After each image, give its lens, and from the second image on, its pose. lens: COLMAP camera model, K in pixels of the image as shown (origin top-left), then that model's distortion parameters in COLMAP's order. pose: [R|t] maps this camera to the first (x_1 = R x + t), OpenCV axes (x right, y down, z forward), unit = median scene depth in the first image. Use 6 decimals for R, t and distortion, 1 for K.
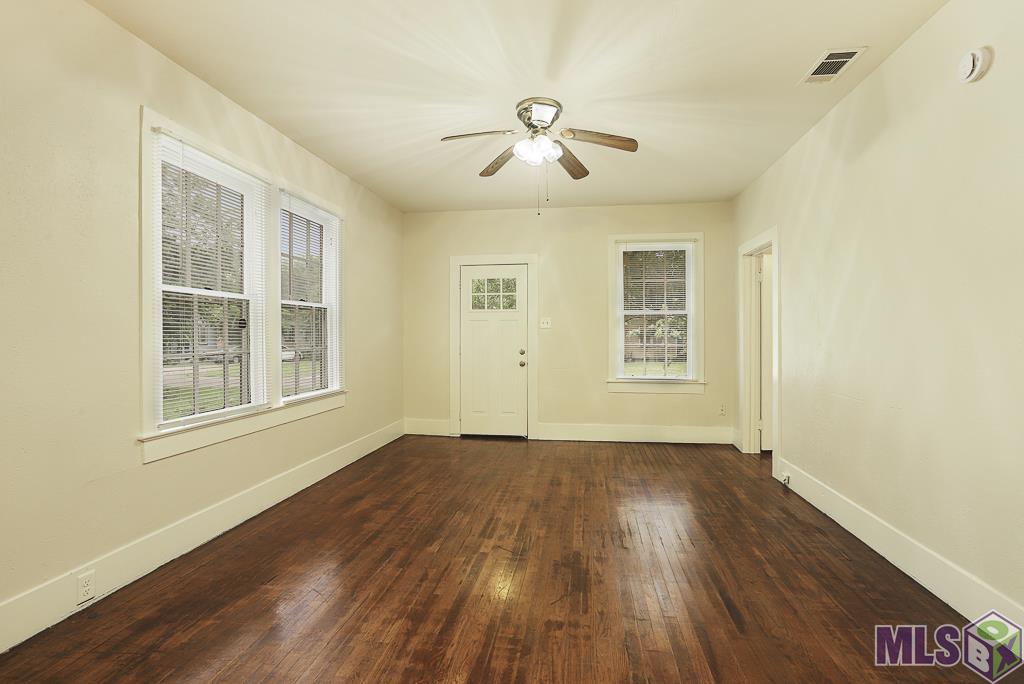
lens RADIAL K [[482.8, 0, 504.8], [0, 482.8, 337.6], [0, 0, 1]] dist [-0.046810, 0.035800]
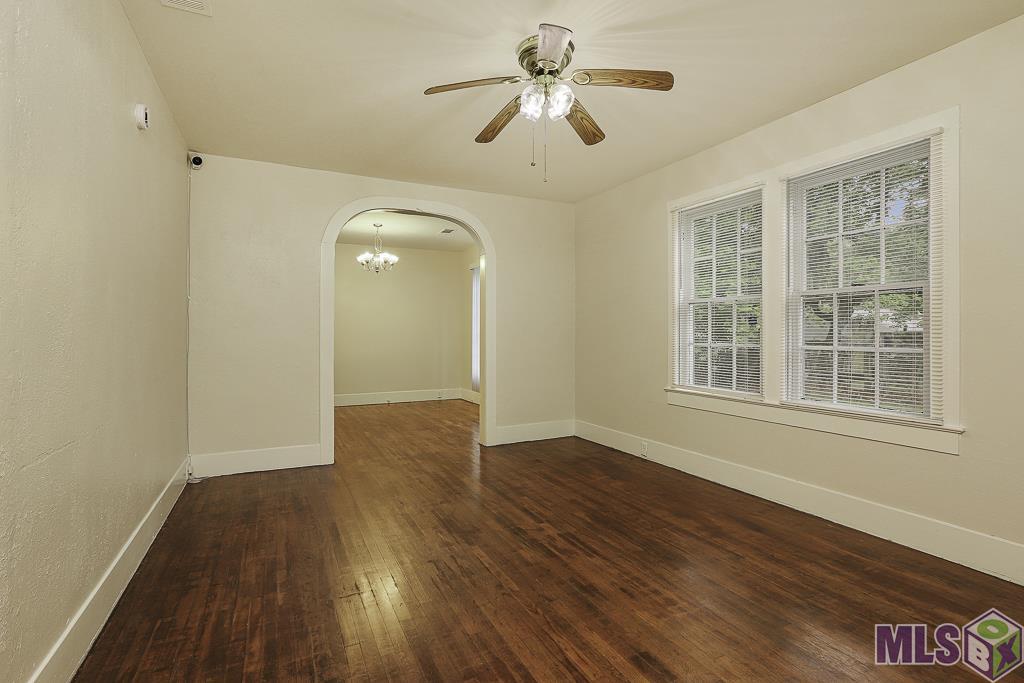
lens RADIAL K [[482.8, 0, 504.8], [0, 482.8, 337.1], [0, 0, 1]] dist [-0.046810, 0.035800]
pose [[-0.818465, 0.008252, -0.574497, 0.601048], [0.002100, 0.999933, 0.011372, -0.003009], [0.574552, 0.008102, -0.818428, 1.666953]]
